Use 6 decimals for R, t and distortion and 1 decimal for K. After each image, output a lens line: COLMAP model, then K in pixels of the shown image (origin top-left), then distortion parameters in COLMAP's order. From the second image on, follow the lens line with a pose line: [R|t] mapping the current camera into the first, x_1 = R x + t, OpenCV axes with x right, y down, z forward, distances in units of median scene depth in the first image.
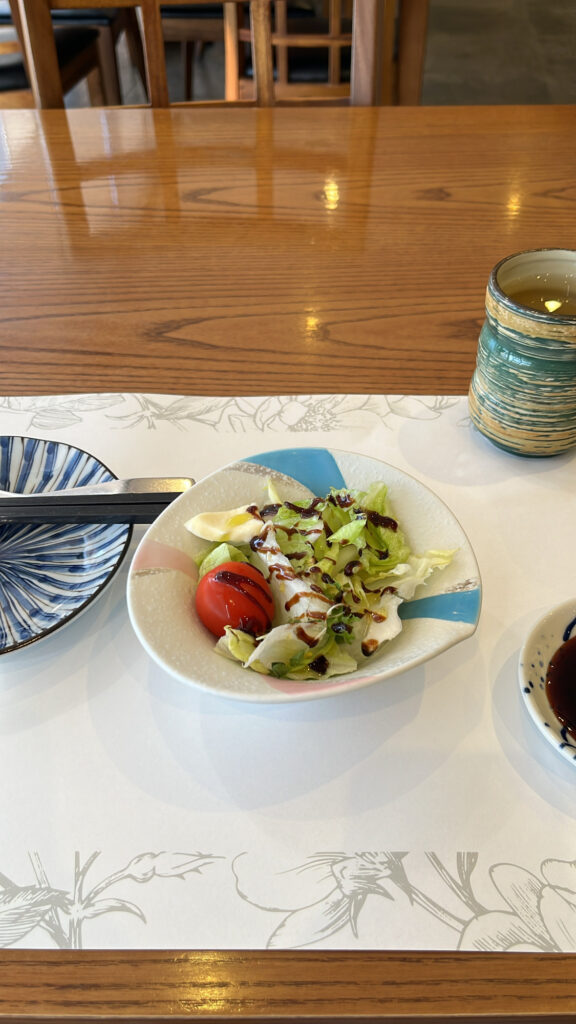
lens RADIAL K [[827.8, 0, 288.0], [0, 827.8, 512.0], [0, 0, 1]] dist [0.030384, -0.054058]
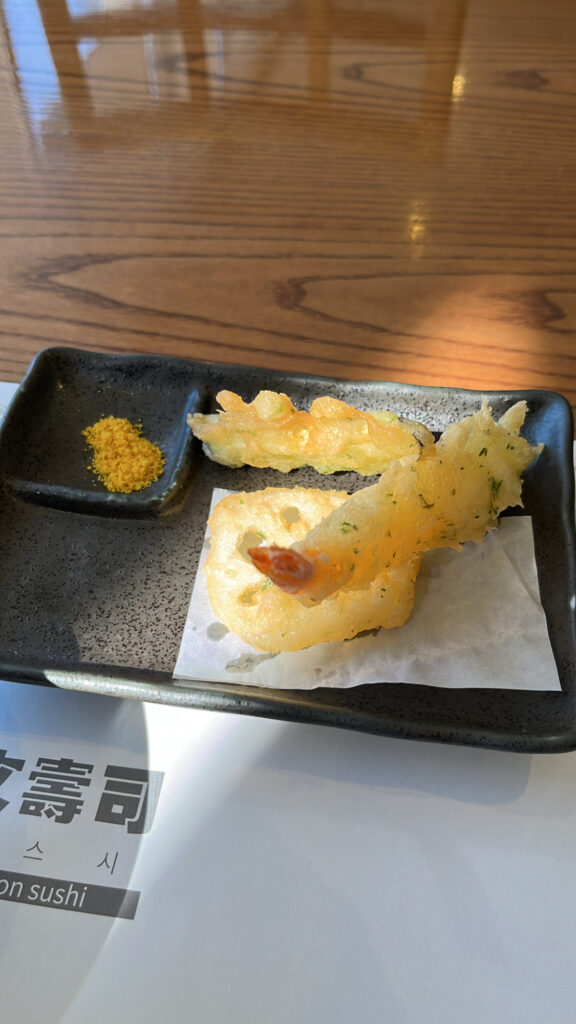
lens RADIAL K [[827.8, 0, 288.0], [0, 827.8, 512.0], [0, 0, 1]] dist [0.030384, -0.054058]
pose [[0.989396, 0.104976, -0.100377, 0.112971], [-0.093145, 0.988864, 0.116067, -0.119936], [0.111443, -0.105487, 0.988156, 0.343482]]
